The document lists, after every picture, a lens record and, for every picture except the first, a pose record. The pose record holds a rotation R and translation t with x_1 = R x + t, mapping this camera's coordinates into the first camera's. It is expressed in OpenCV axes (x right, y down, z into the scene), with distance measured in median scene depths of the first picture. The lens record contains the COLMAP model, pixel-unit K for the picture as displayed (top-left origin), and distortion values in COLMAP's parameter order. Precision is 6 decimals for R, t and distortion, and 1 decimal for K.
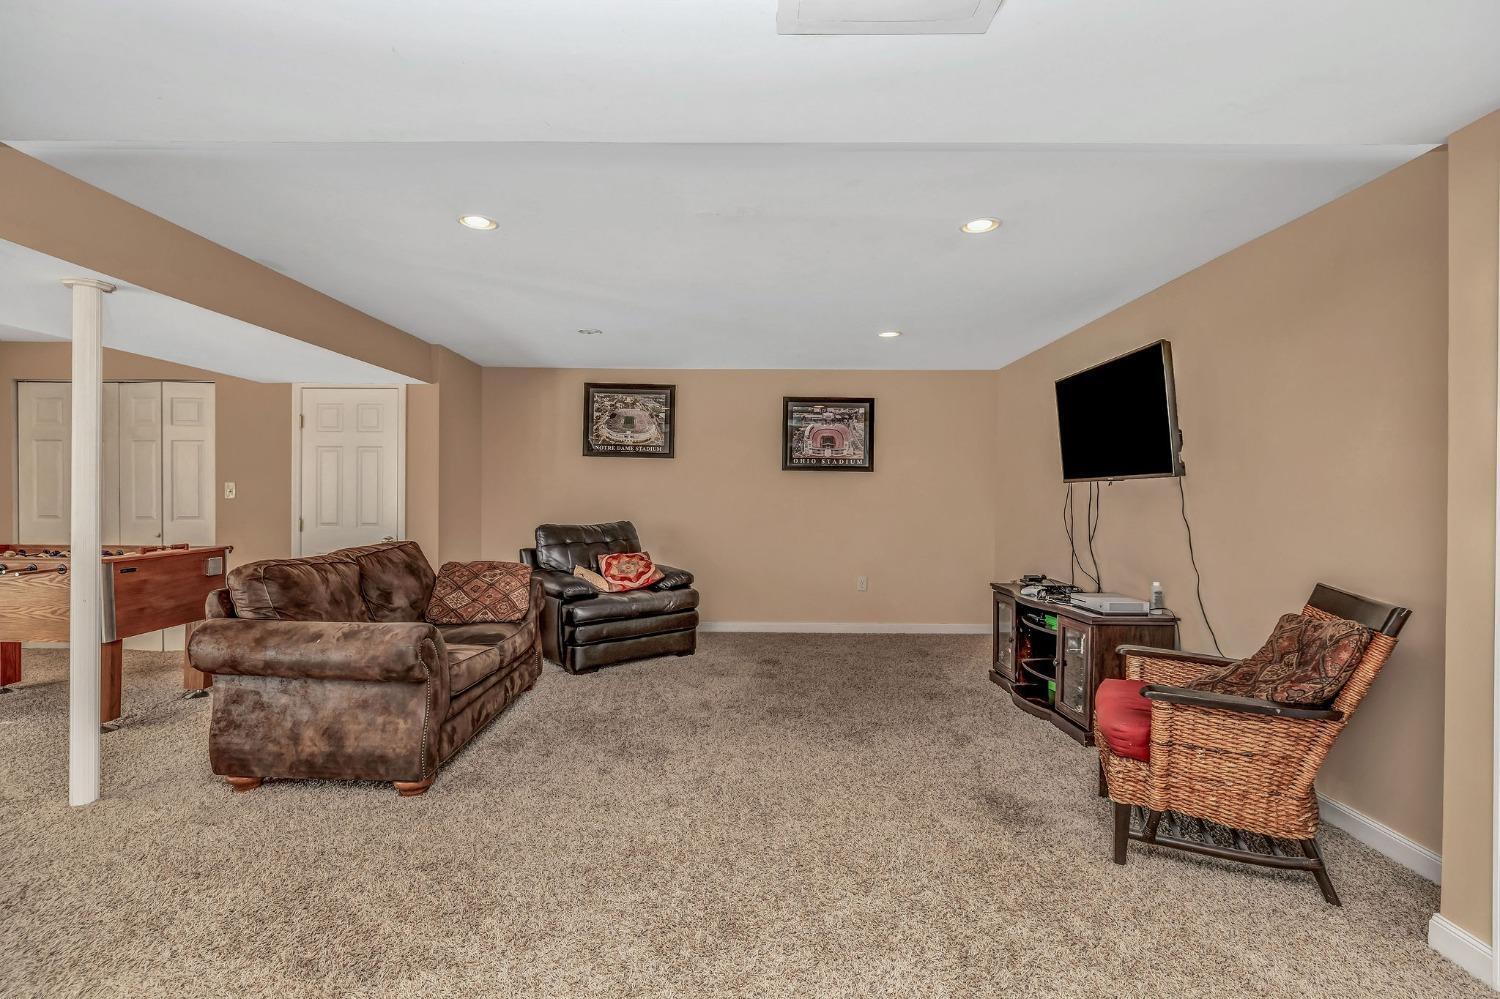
lens RADIAL K [[680.7, 0, 751.3], [0, 680.7, 496.6], [0, 0, 1]] dist [-0.003578, 0.000447]
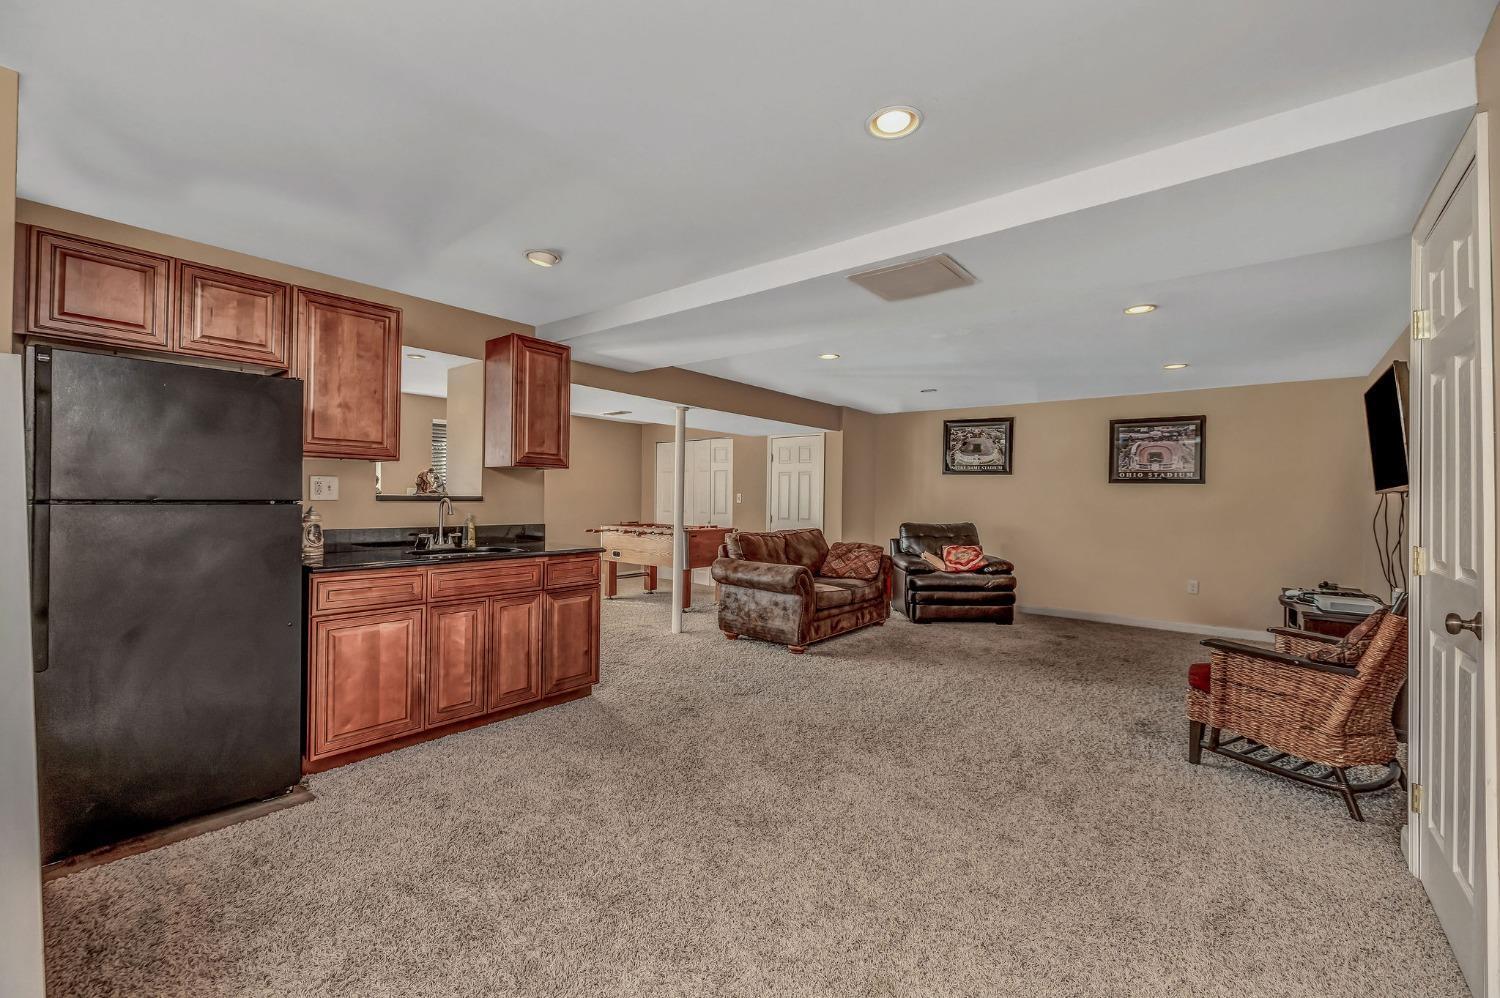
lens RADIAL K [[629.2, 0, 748.3], [0, 629.2, 496.4], [0, 0, 1]] dist [-0.000162, -0.000051]
pose [[0.782098, 0.002810, -0.623150, 0.345967], [-0.011741, 0.999879, -0.010227, 0.003518], [0.623045, 0.015315, 0.782036, -0.338374]]
